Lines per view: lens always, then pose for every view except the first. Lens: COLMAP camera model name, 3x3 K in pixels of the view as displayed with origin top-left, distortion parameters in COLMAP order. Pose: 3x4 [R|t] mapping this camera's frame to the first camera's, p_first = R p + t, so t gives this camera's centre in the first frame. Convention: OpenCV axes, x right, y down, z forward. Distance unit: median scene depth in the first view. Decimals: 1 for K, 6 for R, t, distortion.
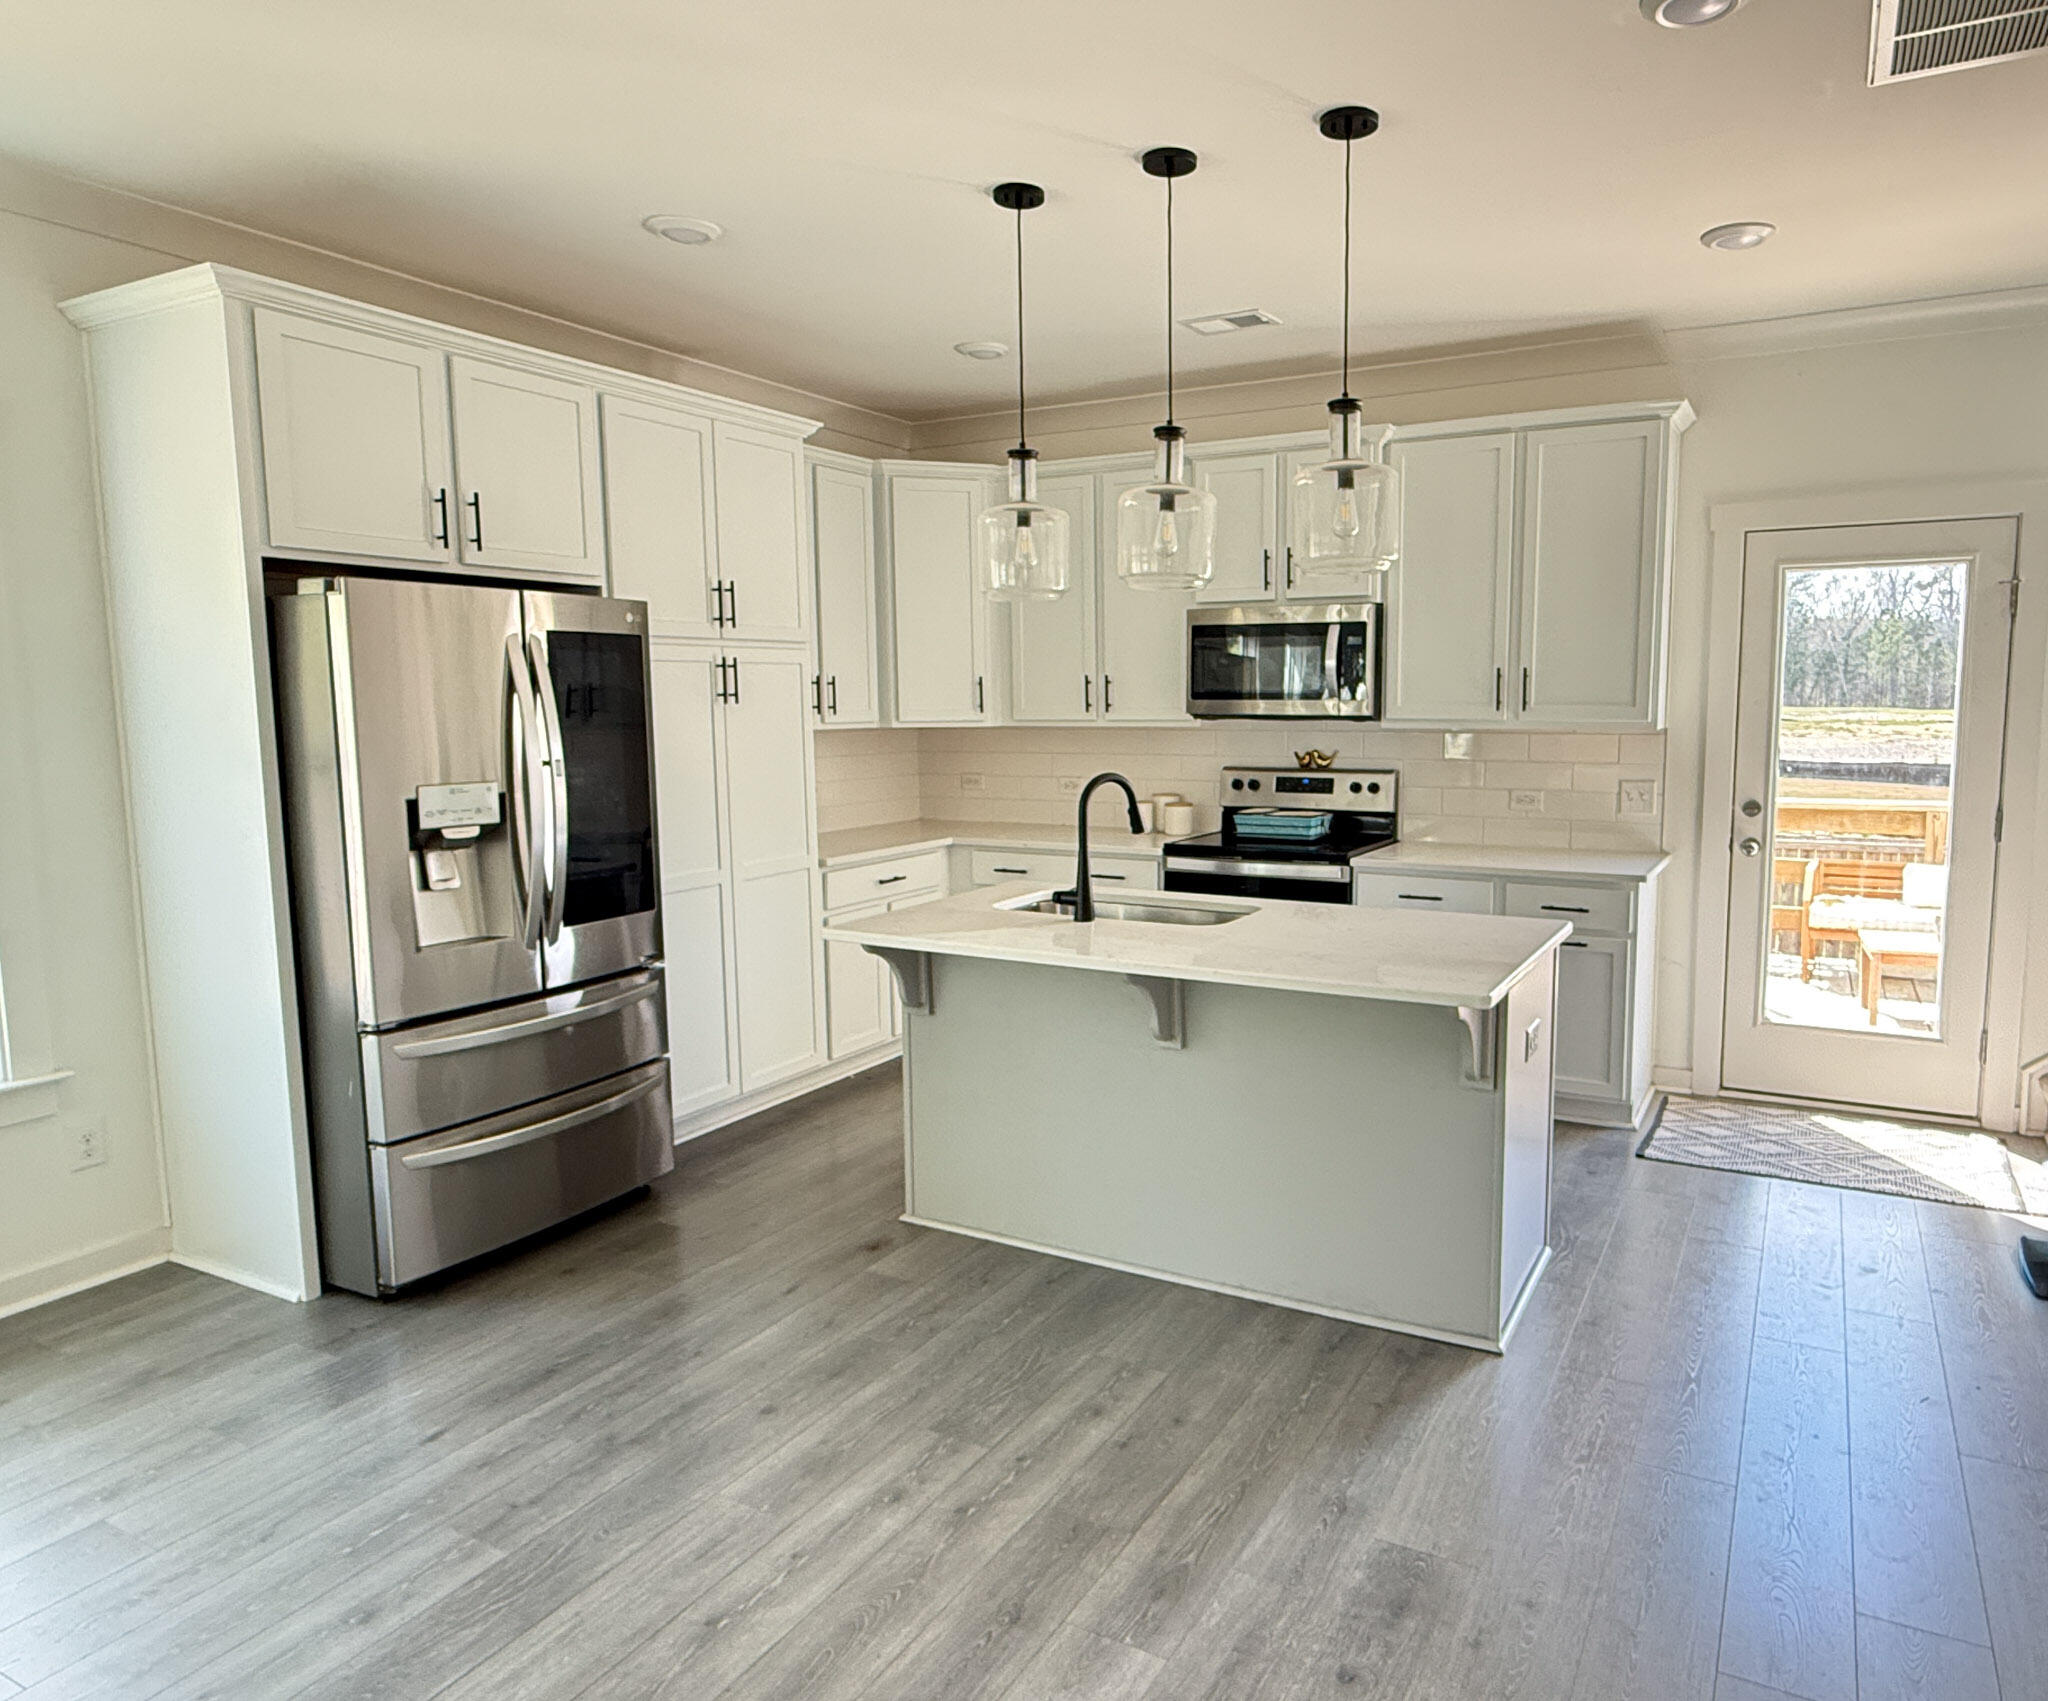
lens RADIAL K [[1323.4, 0, 1136.4], [0, 1323.4, 845.9], [0, 0, 1]] dist [0.003749, -0.000279]
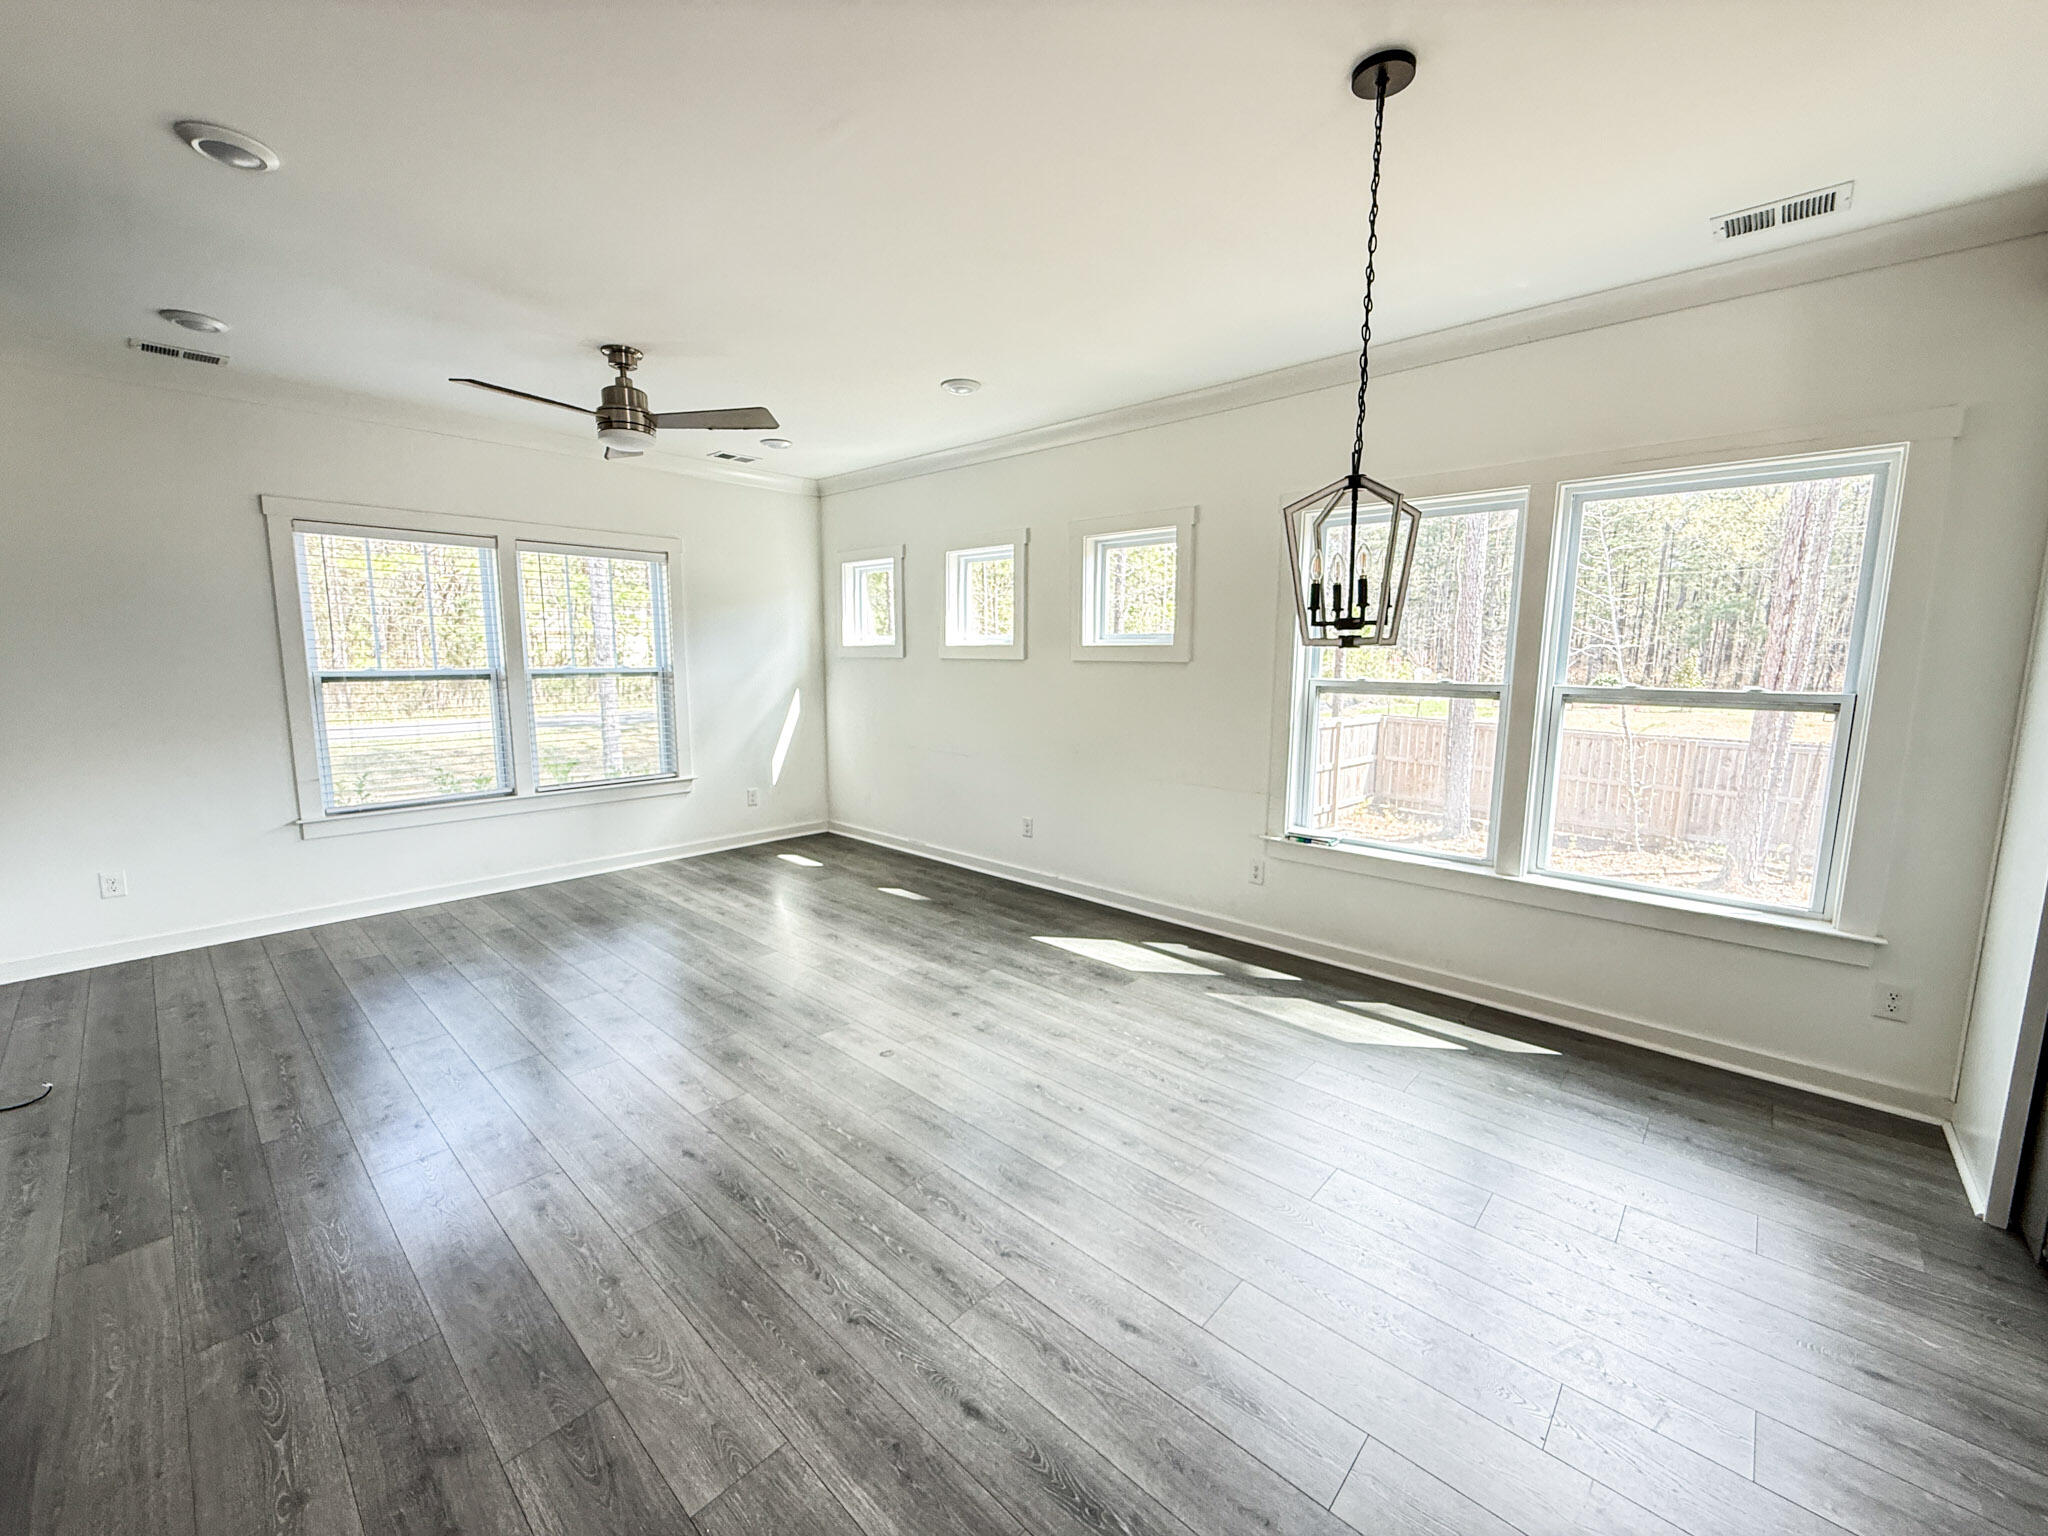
lens RADIAL K [[816.6, 0, 1024.0], [0, 816.6, 768.0], [0, 0, 1]] dist [-0.001509, 0.000153]
pose [[-0.259468, 0.144452, -0.954887, 0.111682], [-0.114178, 0.977228, 0.178856, -0.031213], [0.958979, 0.155434, -0.237066, 0.291043]]
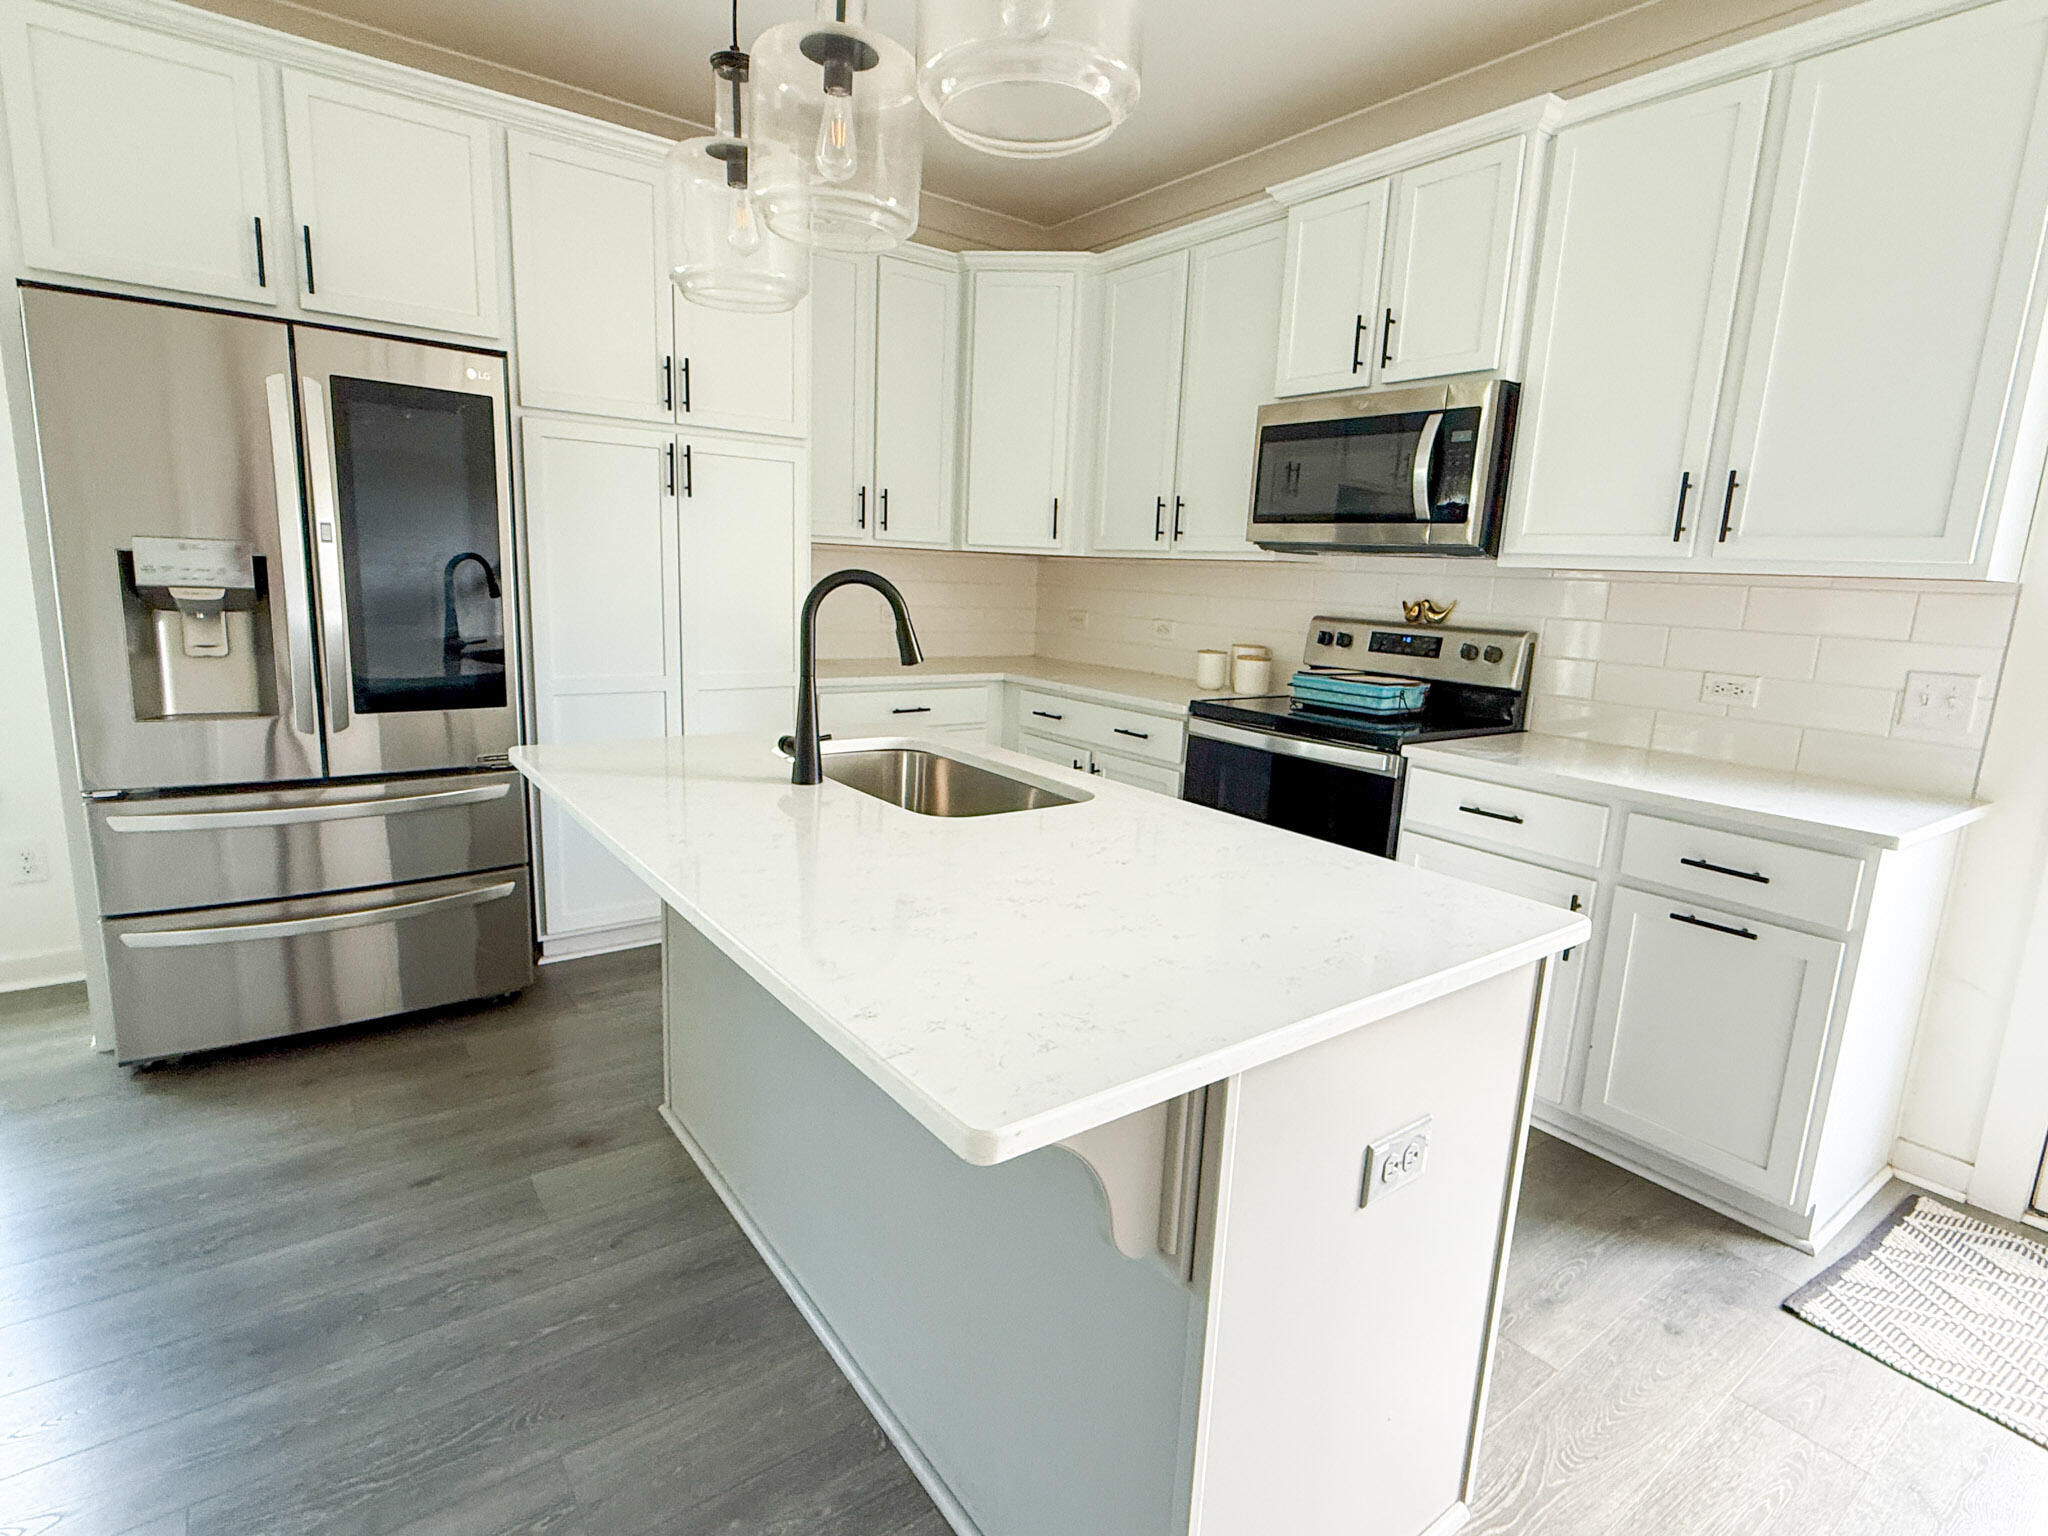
lens RADIAL K [[1026.3, 0, 1024.0], [0, 1026.3, 768.0], [0, 0, 1]] dist [0.001731, 0.001357]
pose [[0.898214, 0.128772, -0.420273, 0.244046], [-0.099091, 0.990834, 0.091814, -0.010260], [0.428244, -0.040823, 0.902741, 0.475874]]
